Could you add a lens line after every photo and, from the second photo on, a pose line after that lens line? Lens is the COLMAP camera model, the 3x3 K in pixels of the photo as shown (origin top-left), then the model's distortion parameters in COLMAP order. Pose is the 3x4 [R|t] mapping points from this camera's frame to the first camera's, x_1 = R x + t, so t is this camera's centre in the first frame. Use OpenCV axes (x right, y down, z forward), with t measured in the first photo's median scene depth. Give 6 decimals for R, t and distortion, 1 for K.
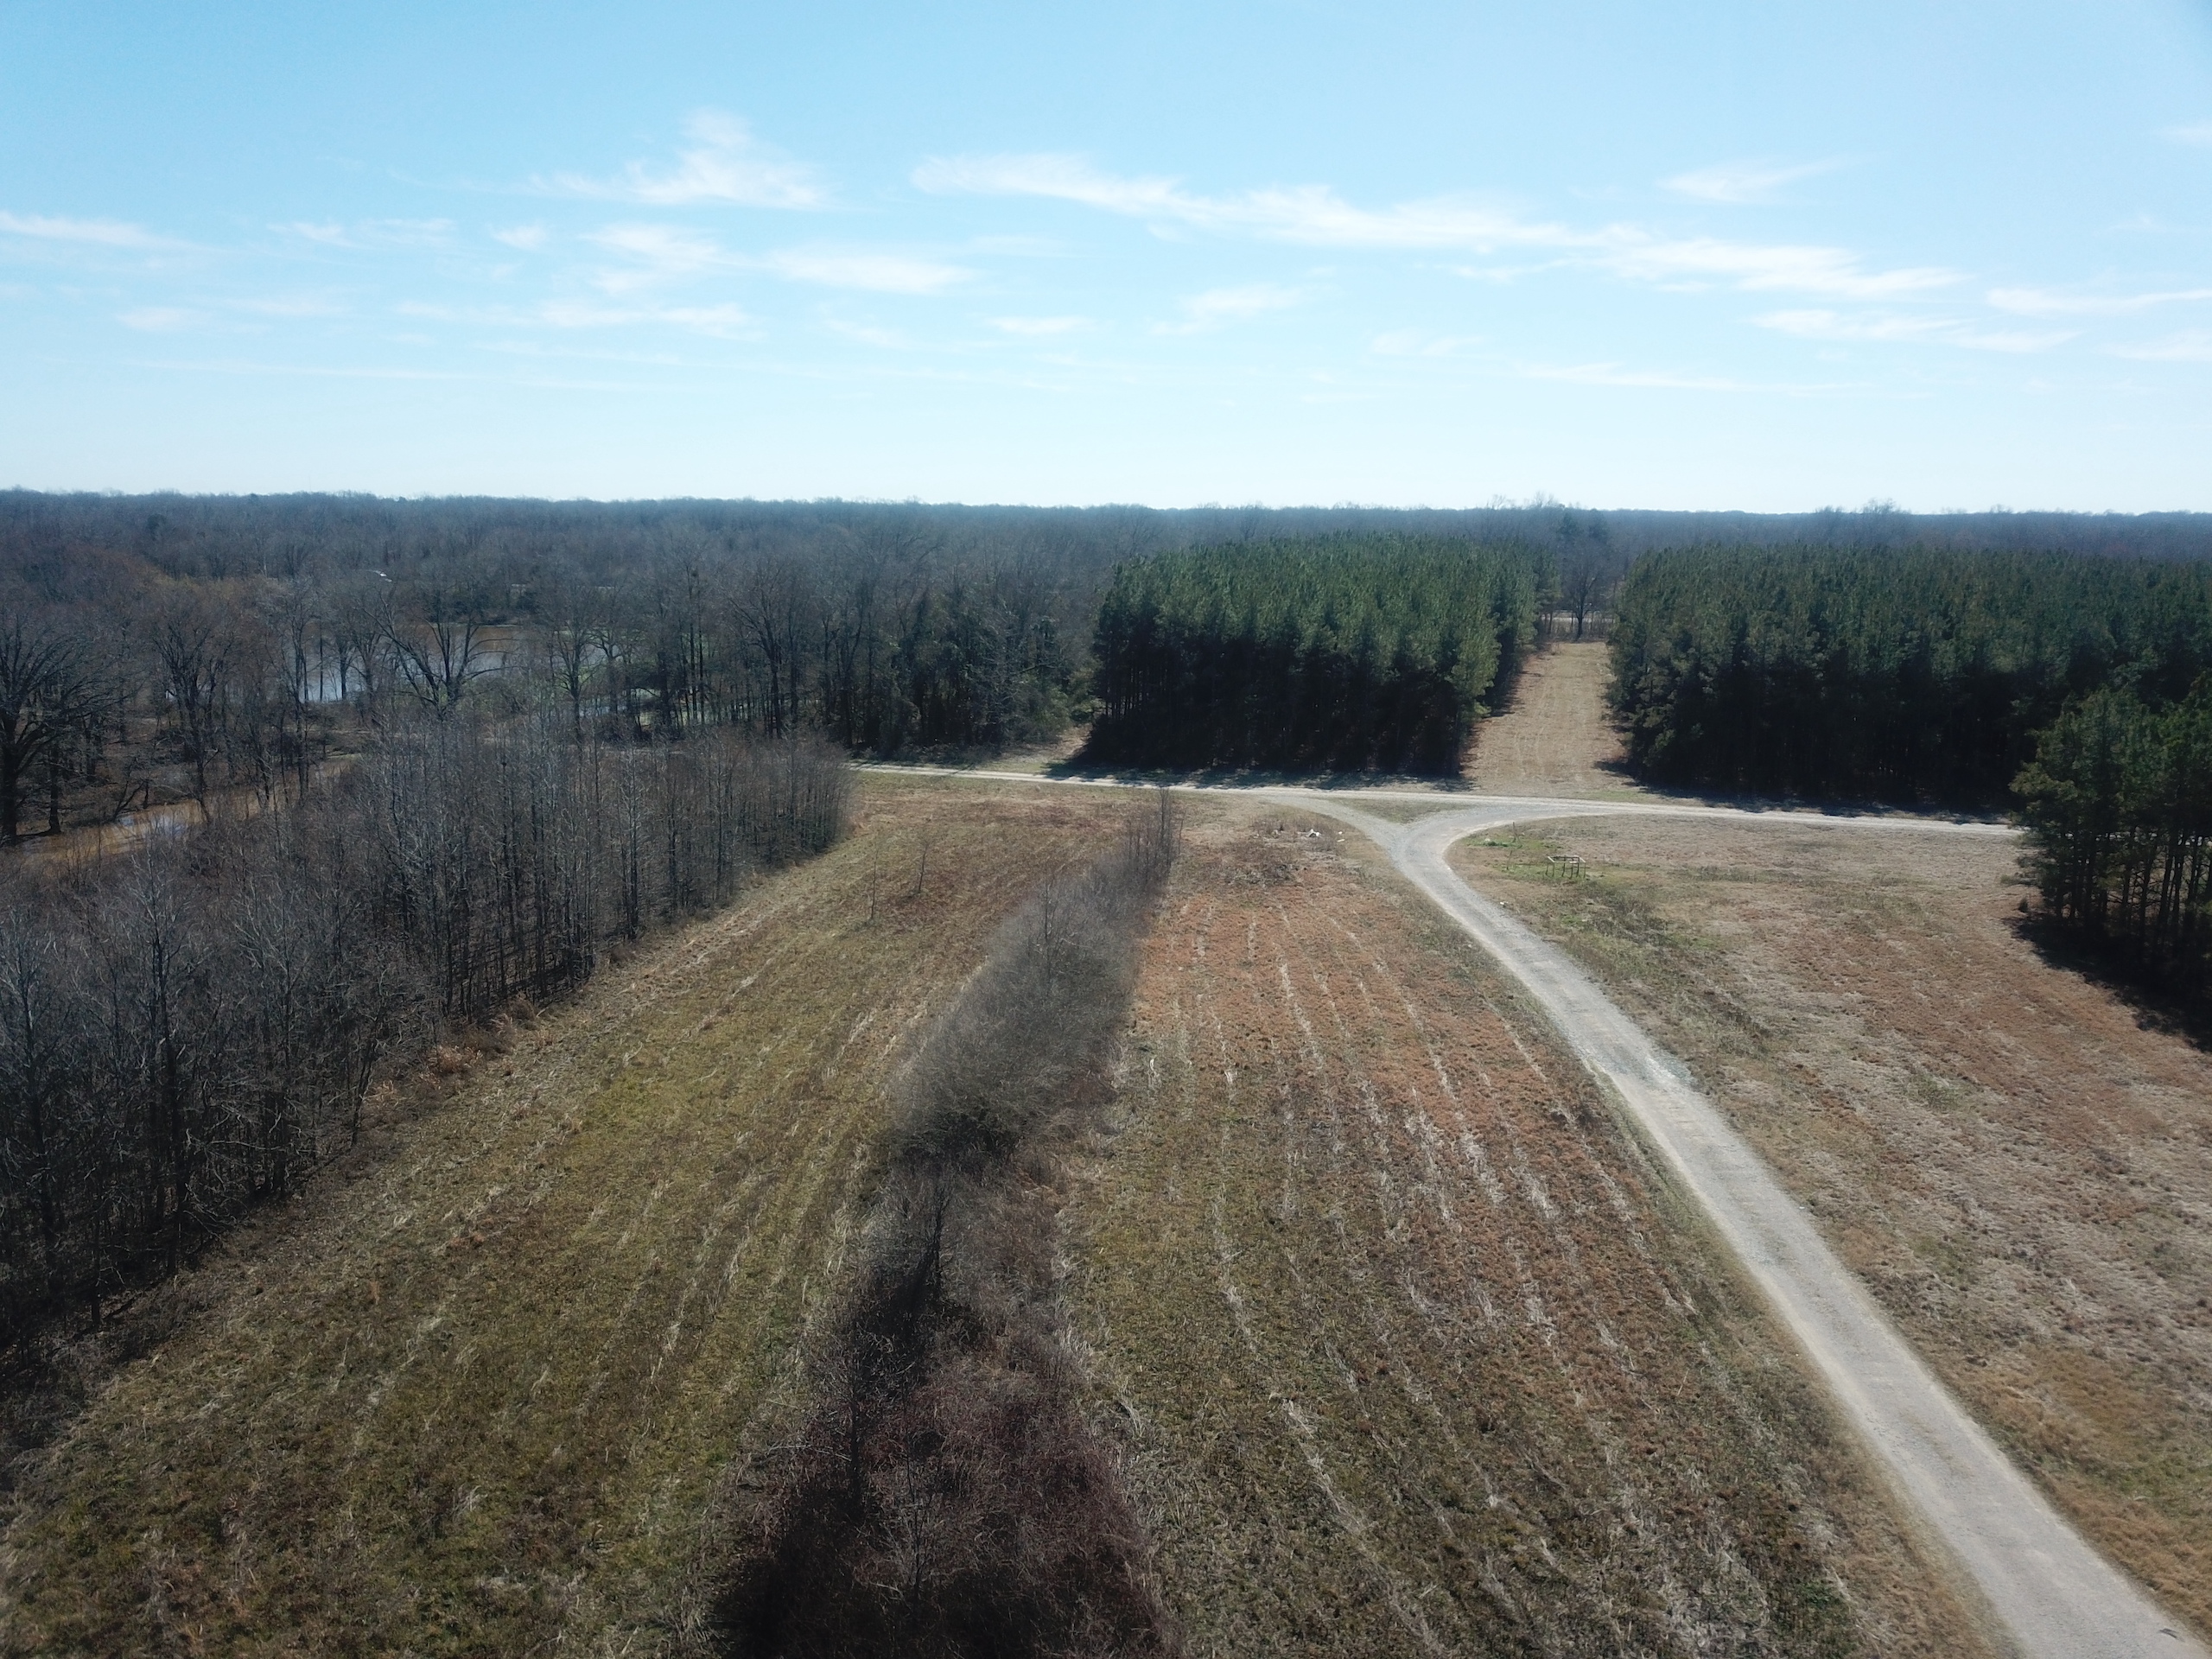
lens RADIAL K [[1670.6, 0, 1070.7], [0, 1670.6, 759.5], [0, 0, 1]] dist [0.030955, -0.022583]
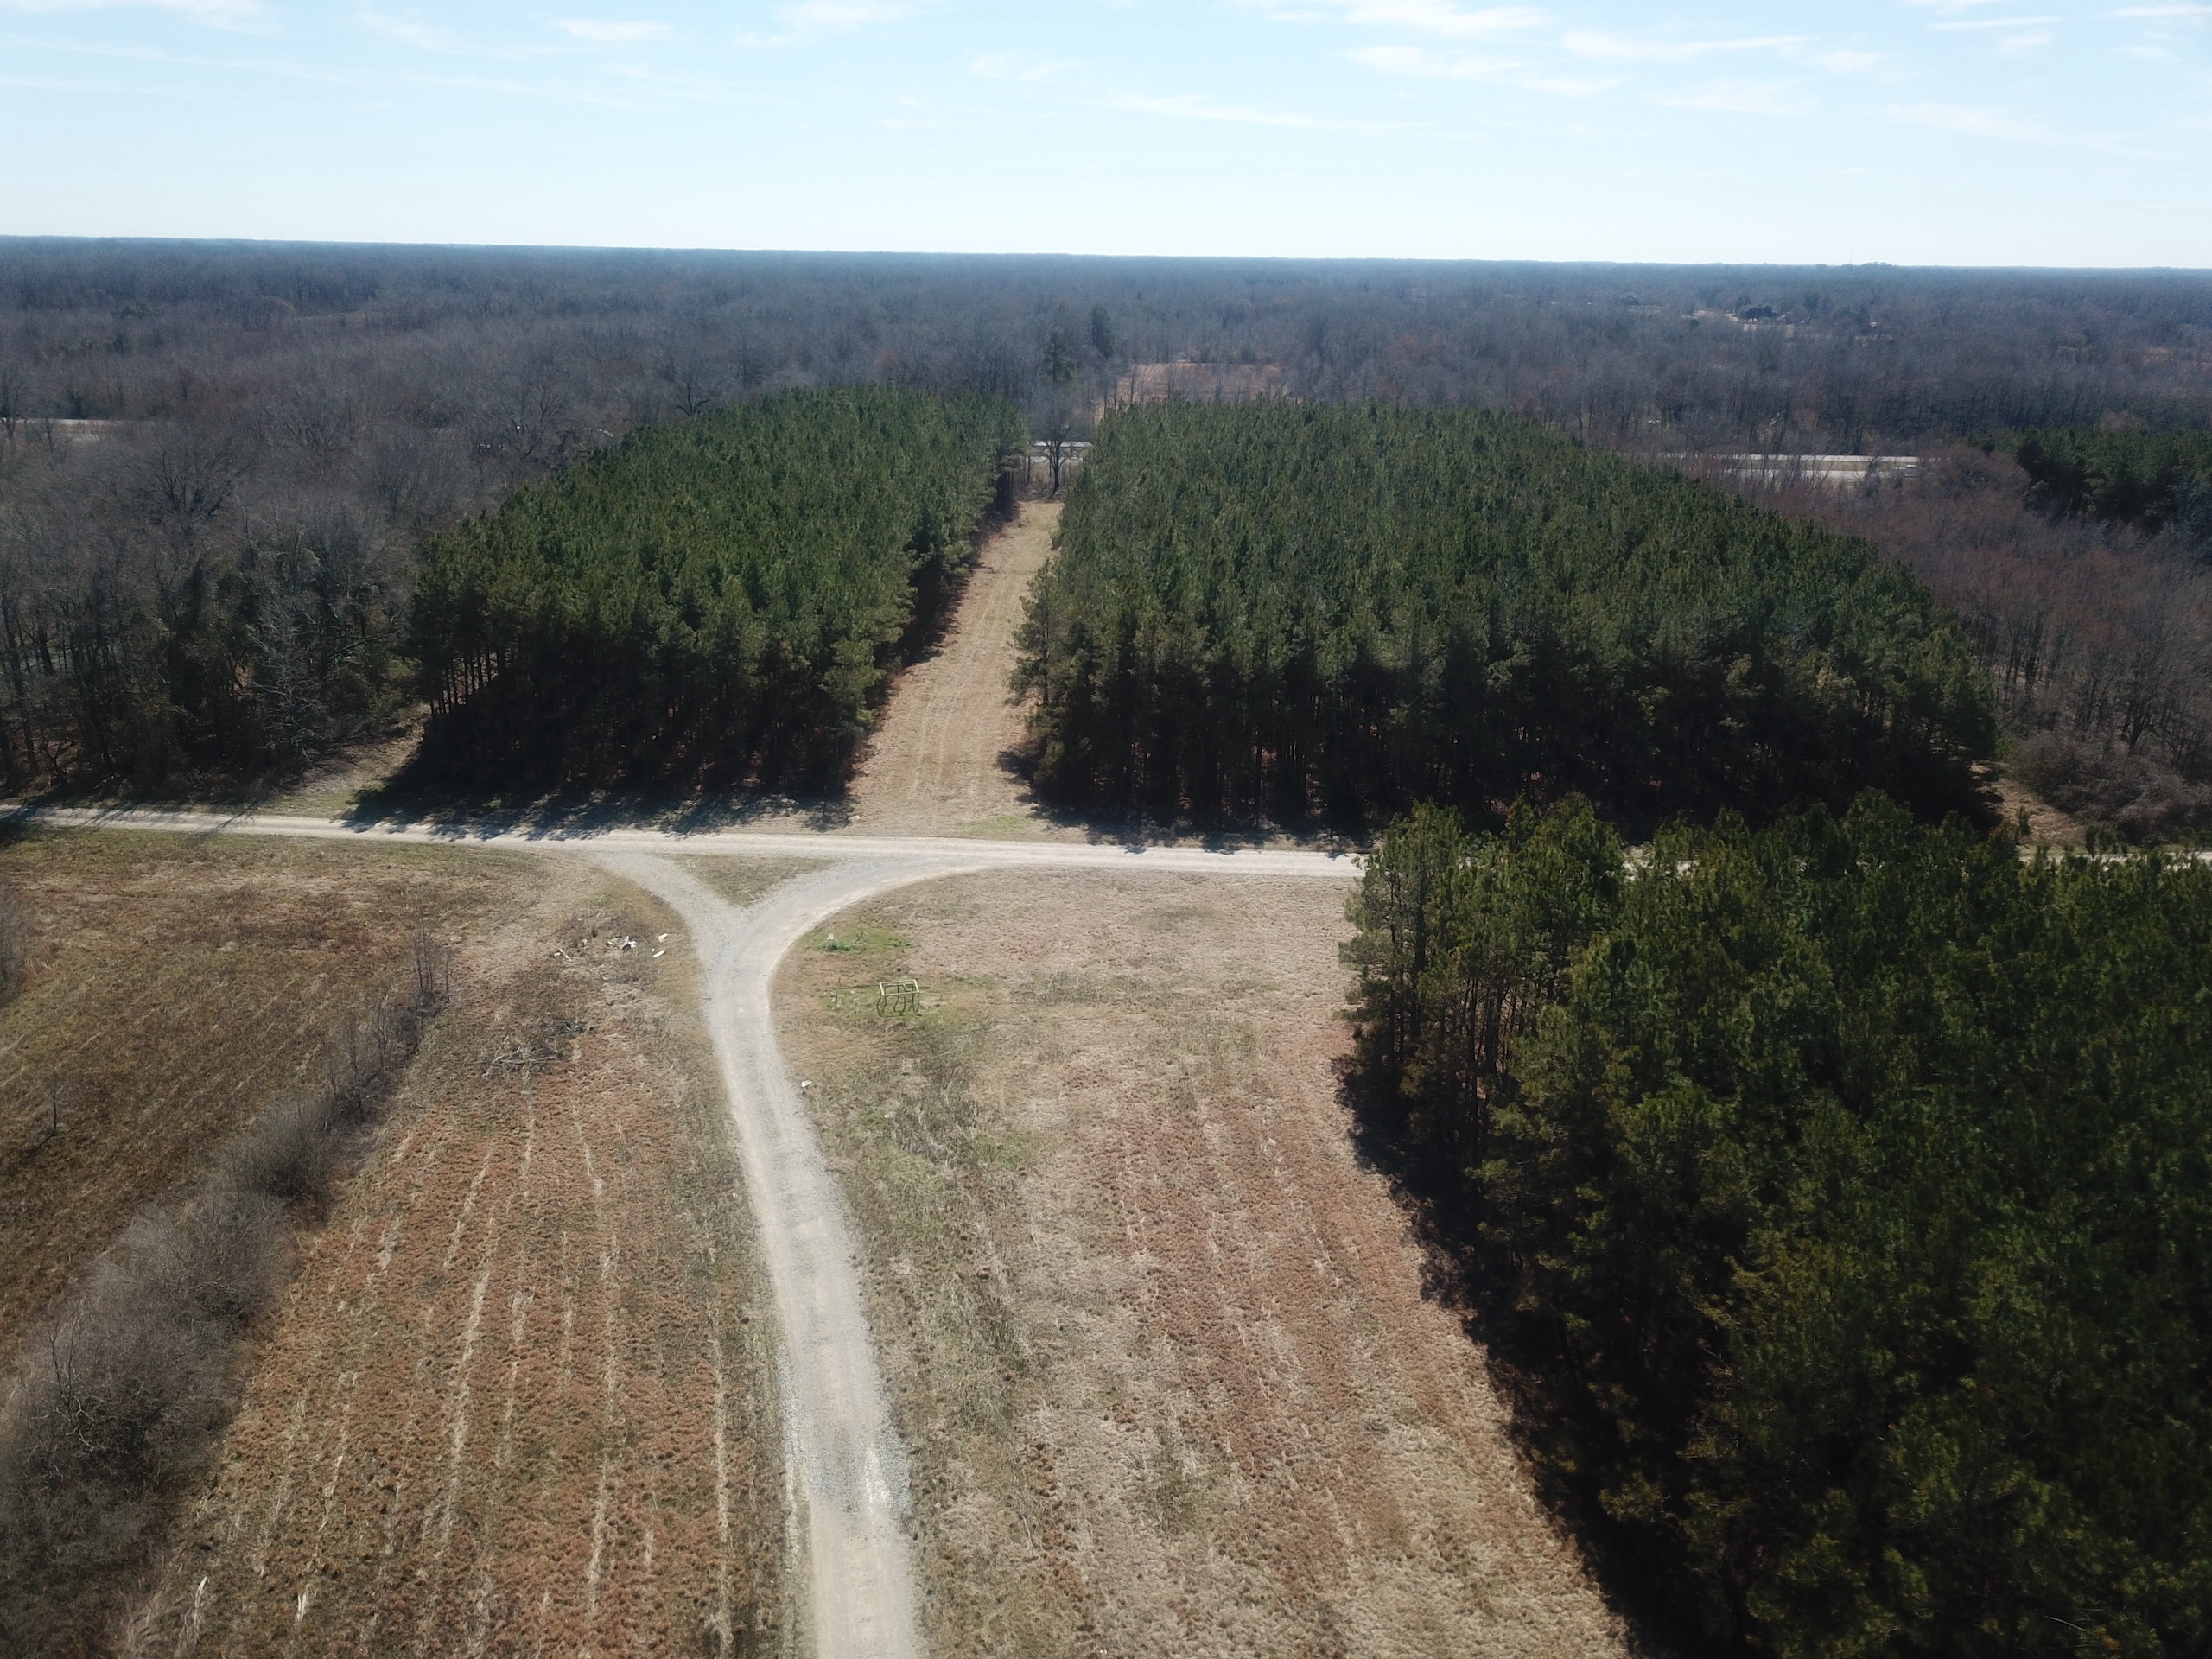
lens RADIAL K [[1670.6, 0, 1093.5], [0, 1670.6, 832.7], [0, 0, 1]] dist [0.030955, -0.022583]
pose [[0.961674, -0.085874, 0.260401, 0.143720], [0.037314, 0.981844, 0.185985, -0.146212], [-0.271645, -0.169140, 0.947418, 0.135412]]
